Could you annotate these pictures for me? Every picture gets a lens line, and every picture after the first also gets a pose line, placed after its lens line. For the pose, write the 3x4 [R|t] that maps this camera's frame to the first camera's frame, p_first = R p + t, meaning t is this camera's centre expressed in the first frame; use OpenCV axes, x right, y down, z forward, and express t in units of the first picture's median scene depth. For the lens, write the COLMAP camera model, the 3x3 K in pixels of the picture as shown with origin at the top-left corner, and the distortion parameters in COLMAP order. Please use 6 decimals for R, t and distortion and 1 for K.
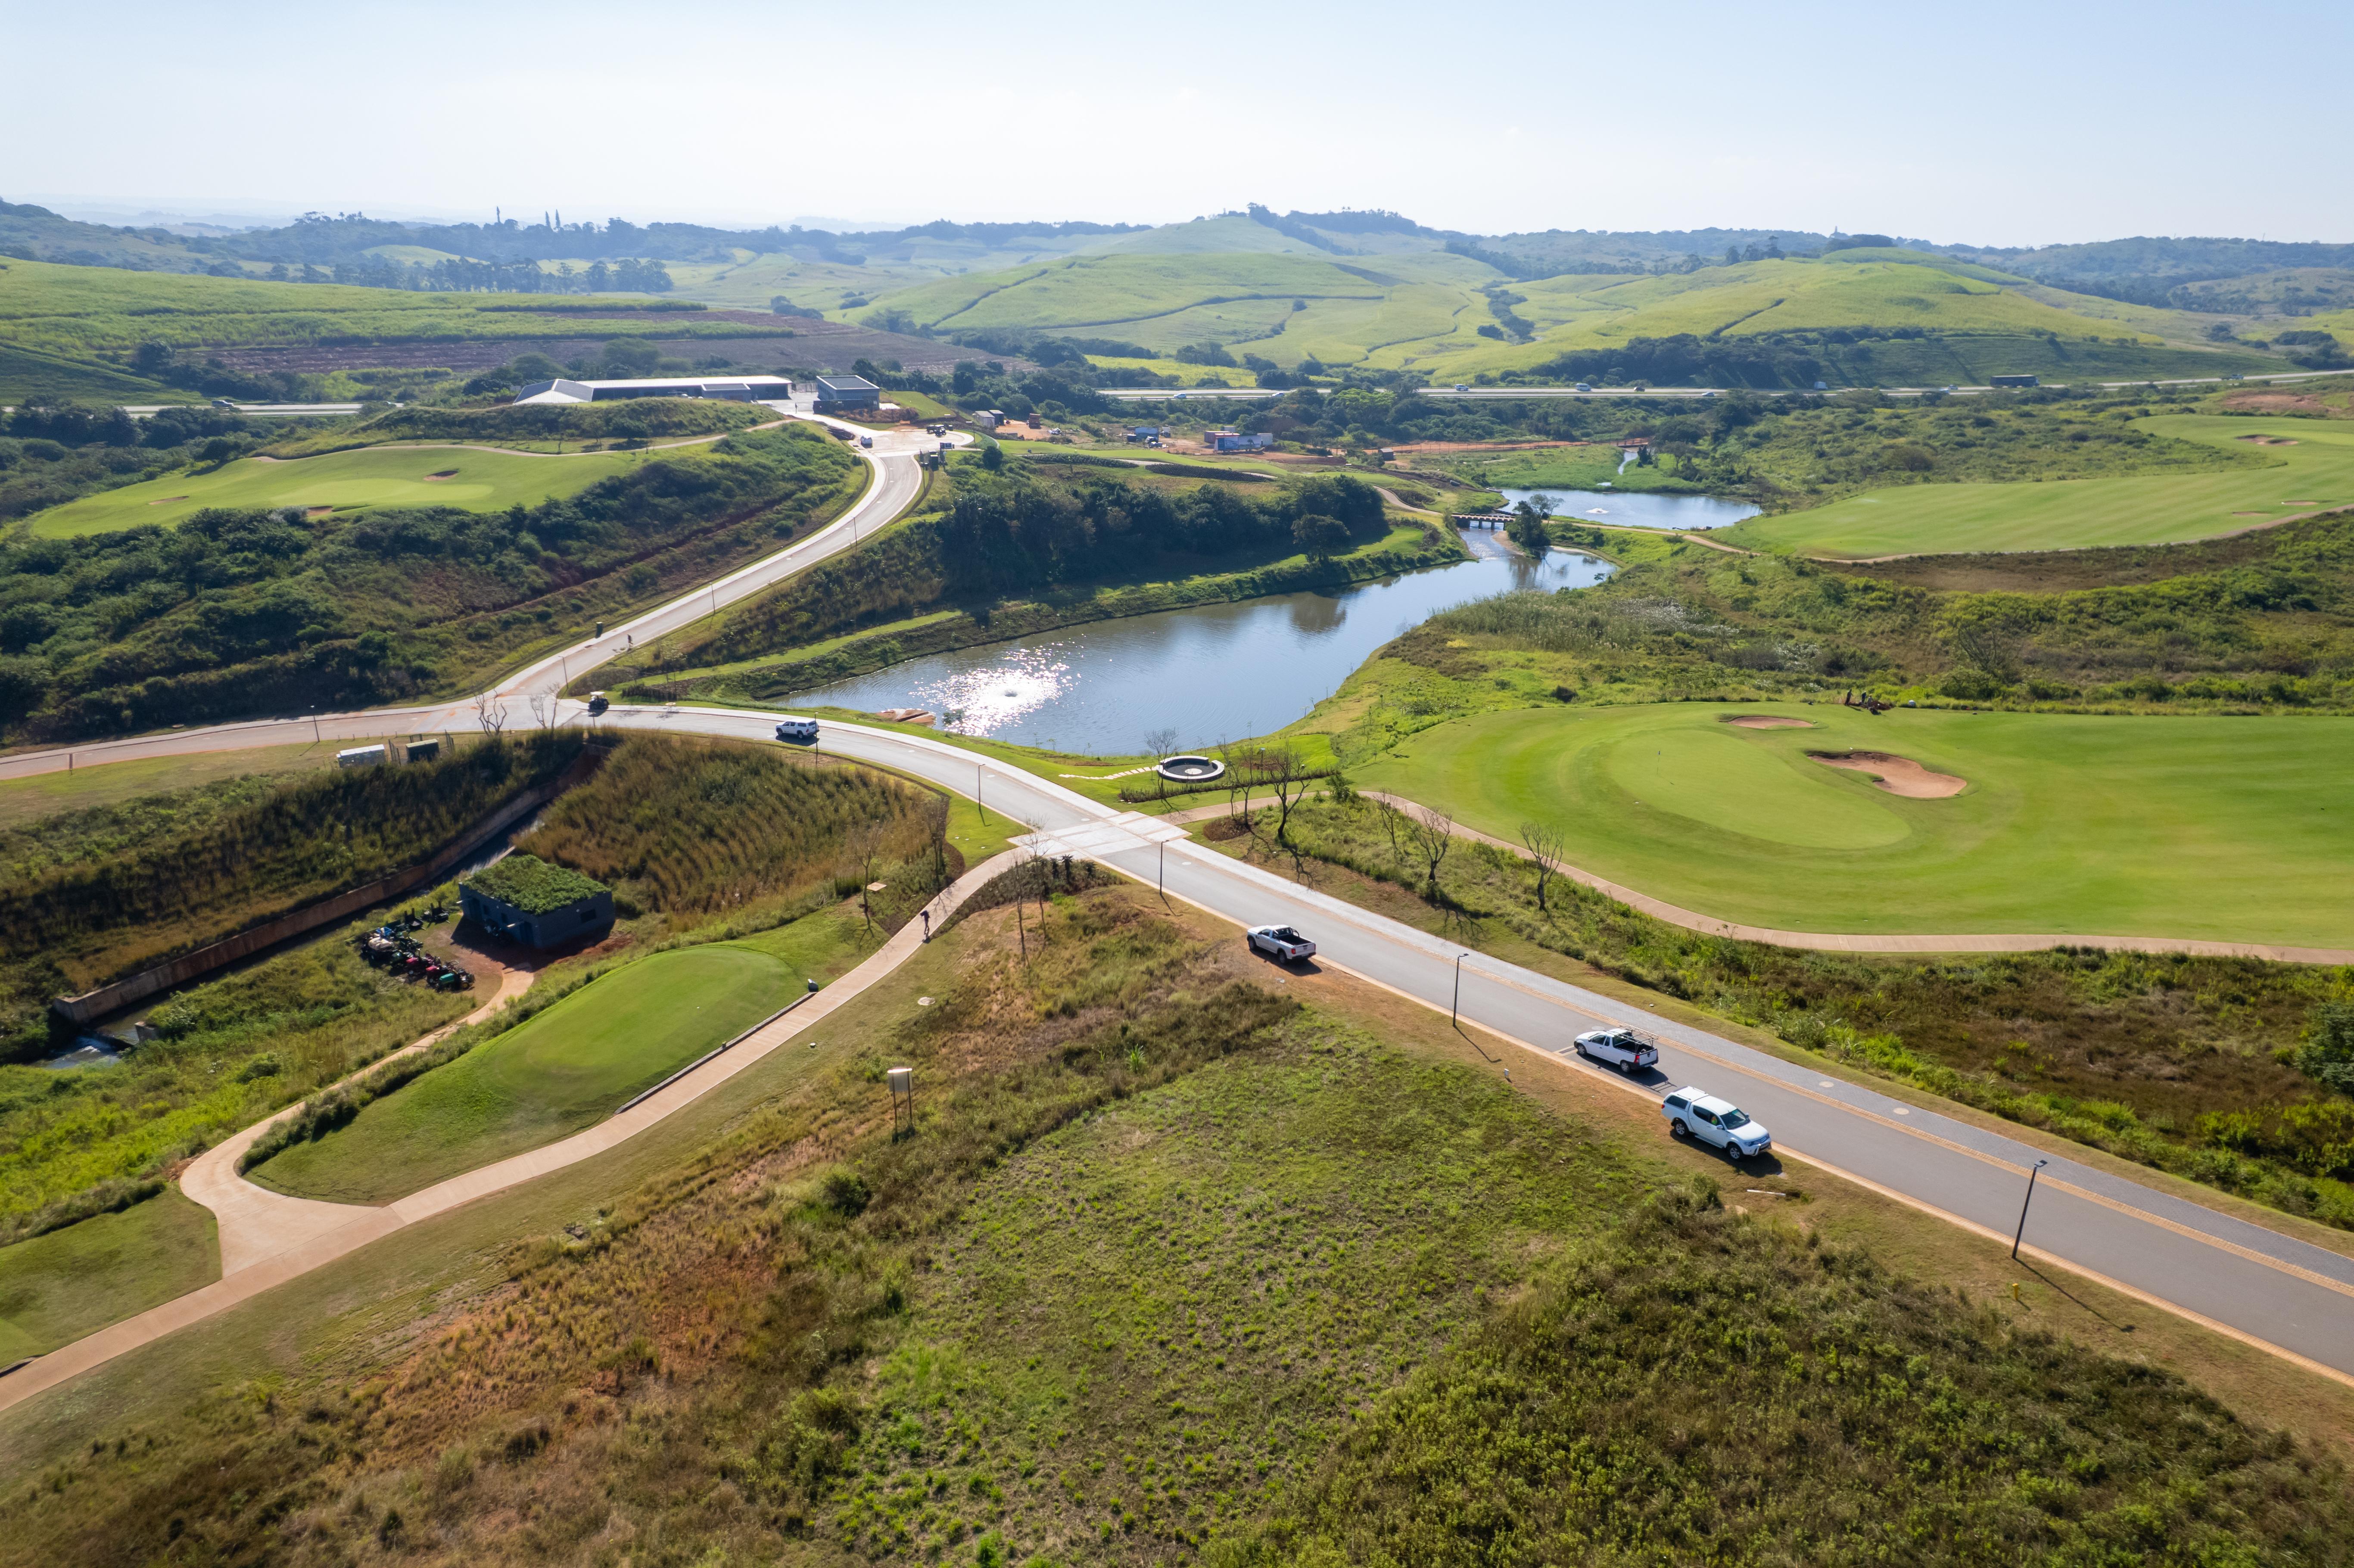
lens RADIAL K [[1498.0, 0, 1179.8], [0, 1498.0, 792.9], [0, 0, 1]] dist [-0.075321, 0.069232]
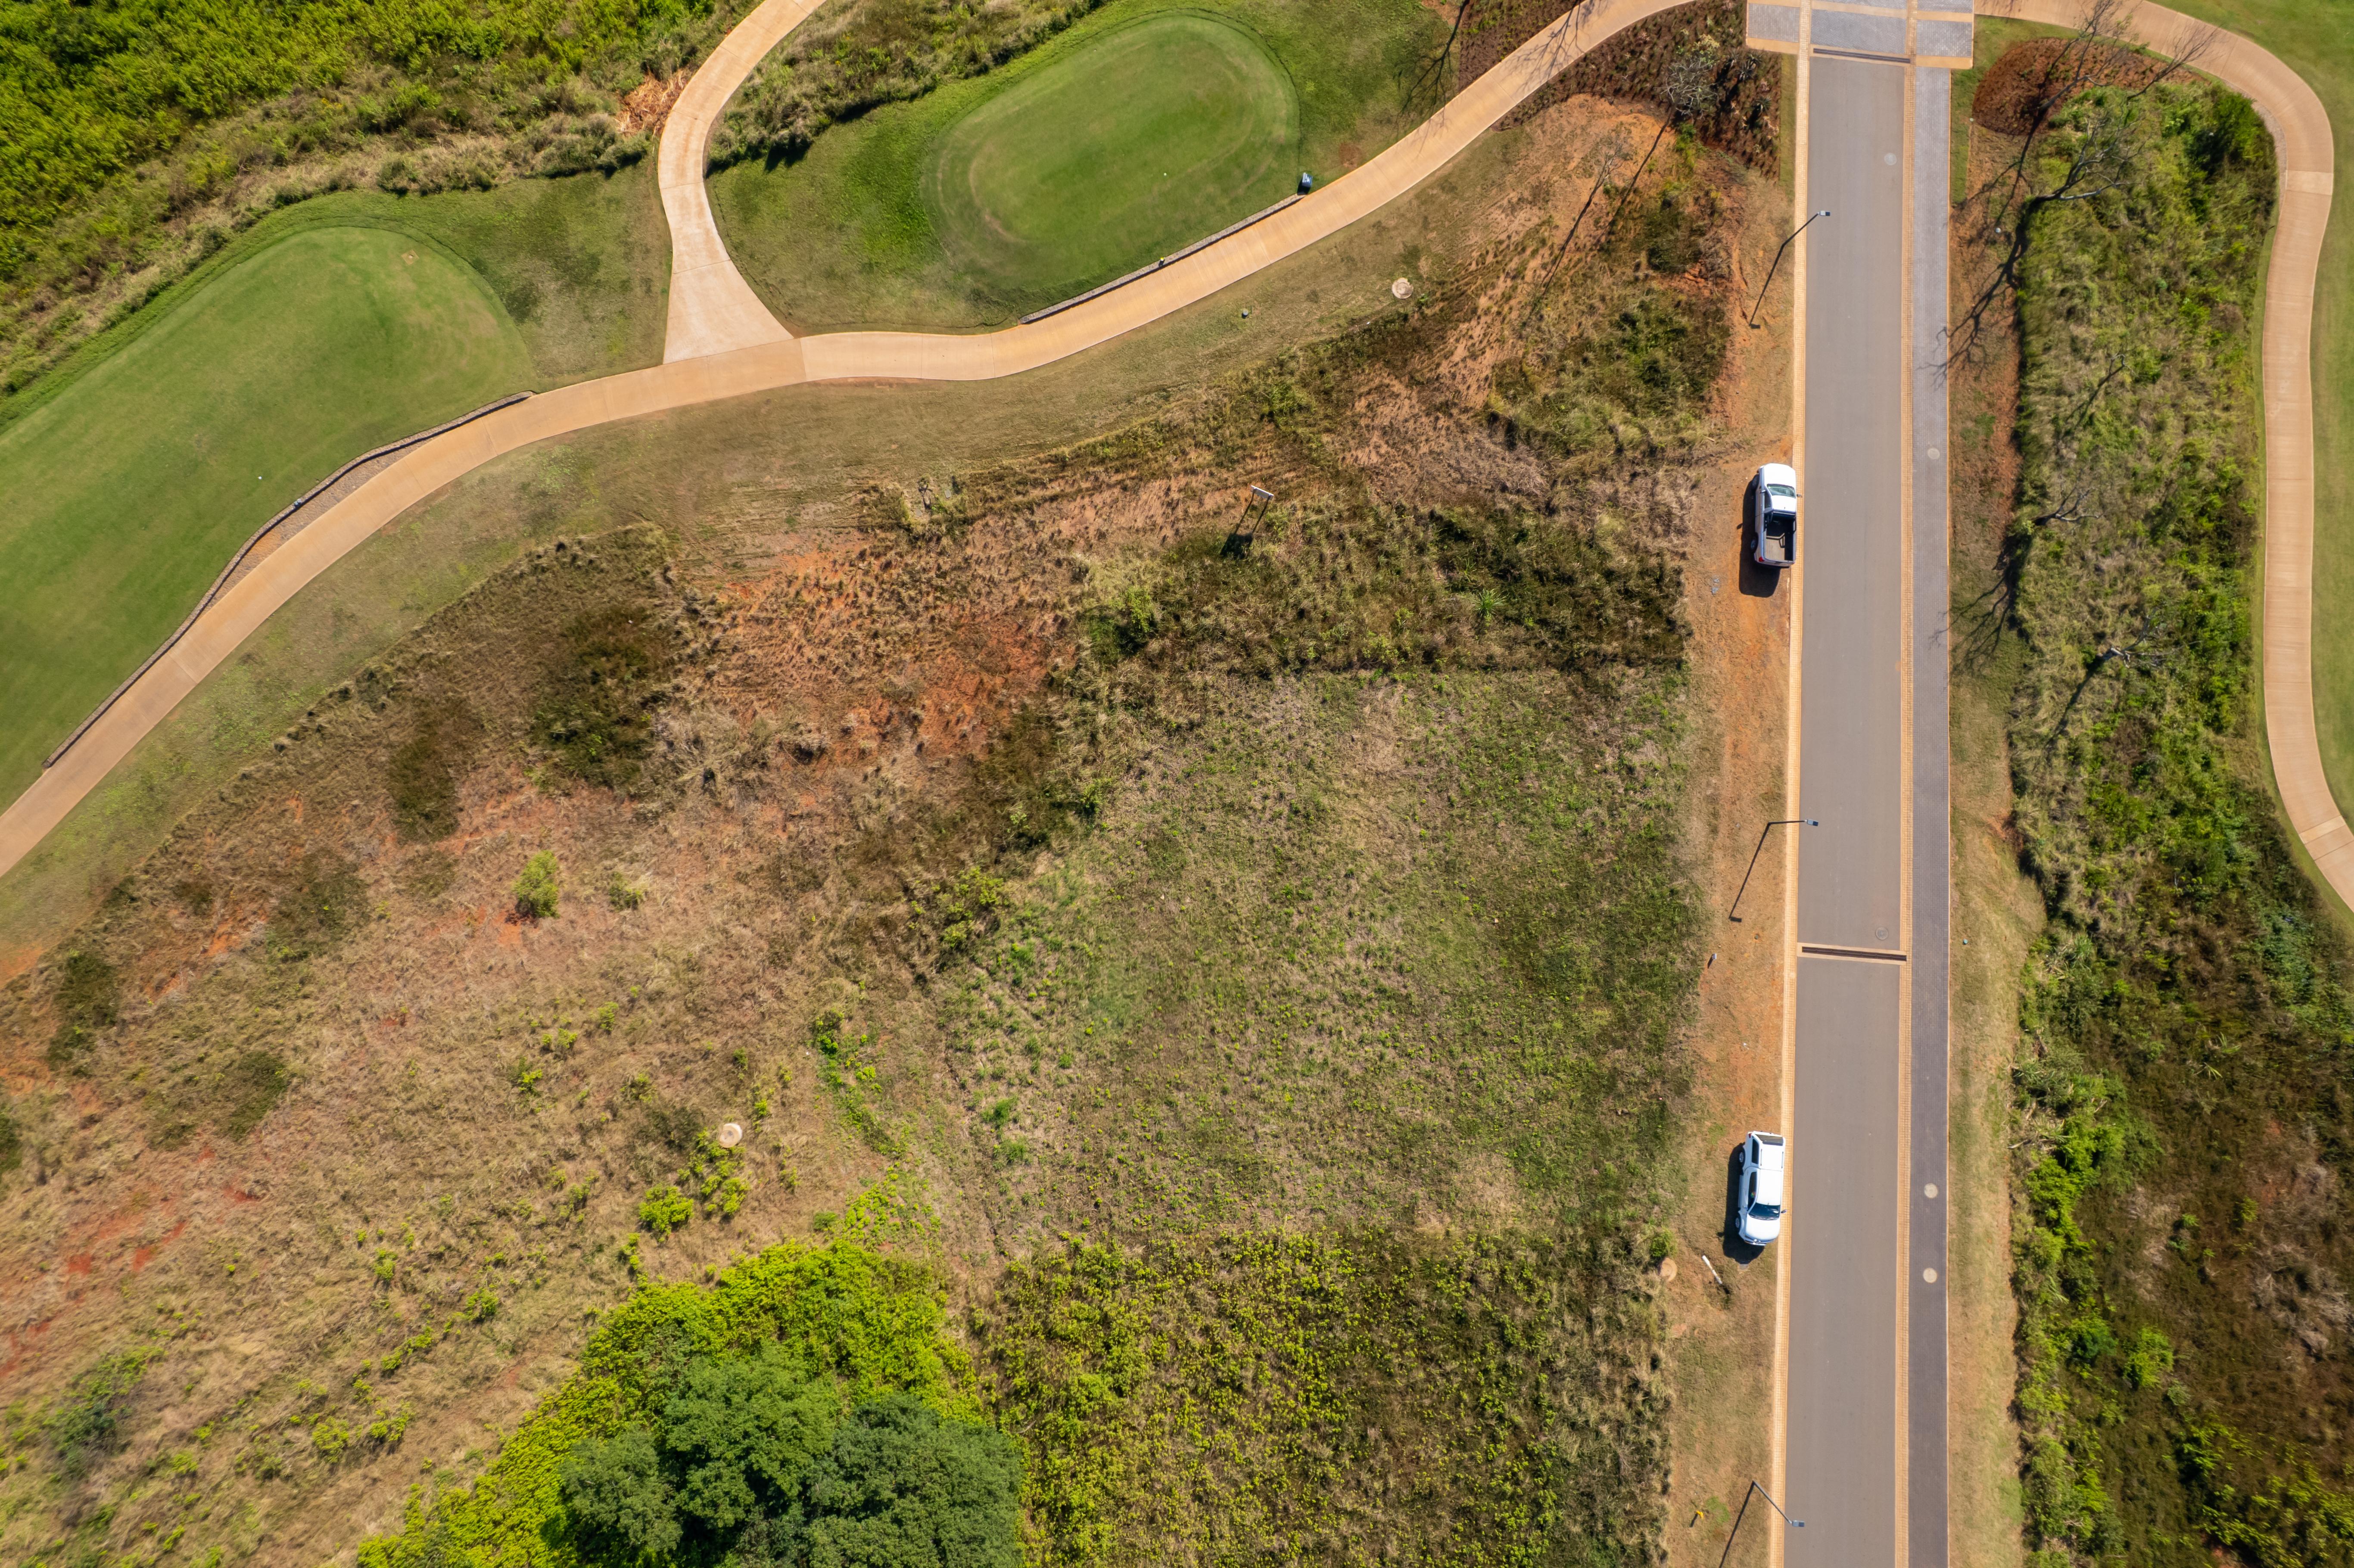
lens RADIAL K [[1498.0, 0, 1180.0], [0, 1498.0, 771.3], [0, 0, 1]] dist [-0.075321, 0.069232]
pose [[0.793348, 0.608583, -0.015020, -0.046877], [-0.212161, 0.299530, 0.930199, -0.272953], [0.570602, -0.734785, 0.366749, 0.216352]]
